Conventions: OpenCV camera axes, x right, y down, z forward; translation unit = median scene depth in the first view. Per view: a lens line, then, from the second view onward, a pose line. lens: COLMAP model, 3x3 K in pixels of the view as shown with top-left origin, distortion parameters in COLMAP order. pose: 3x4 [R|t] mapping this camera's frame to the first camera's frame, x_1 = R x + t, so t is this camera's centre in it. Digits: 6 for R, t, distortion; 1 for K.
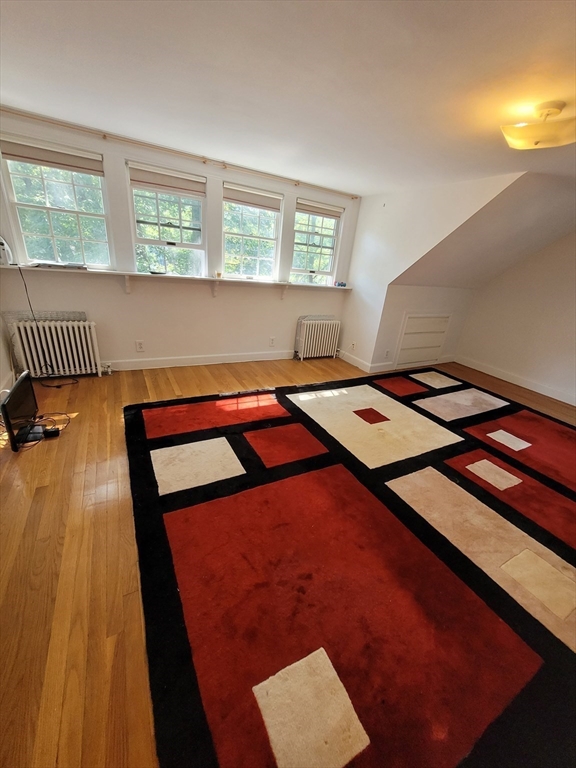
lens RADIAL K [[300.7, 0, 292.1], [0, 300.7, 385.7], [0, 0, 1]] dist [0.001780, -0.000103]
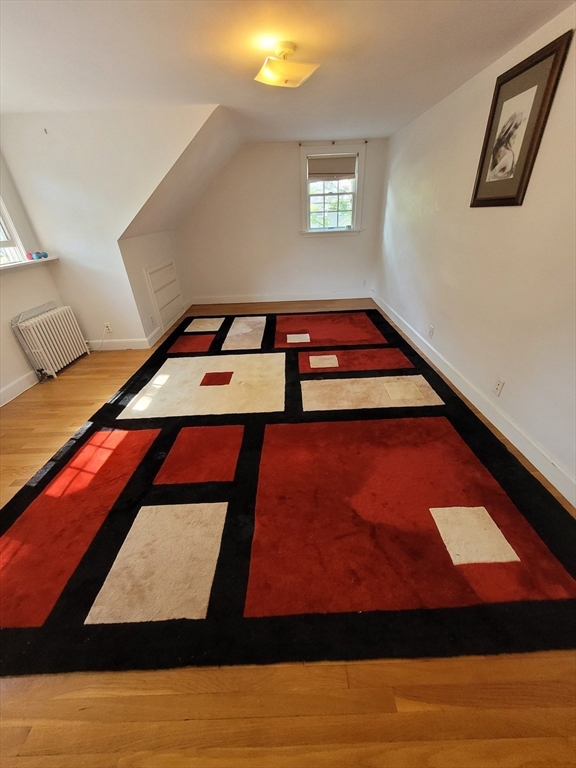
lens RADIAL K [[300.7, 0, 292.1], [0, 300.7, 385.7], [0, 0, 1]] dist [0.001780, -0.000103]
pose [[0.461958, -0.540096, 0.703485, -0.284120], [0.425320, 0.830944, 0.358657, -0.111922], [-0.778266, 0.133522, 0.613575, 0.199044]]
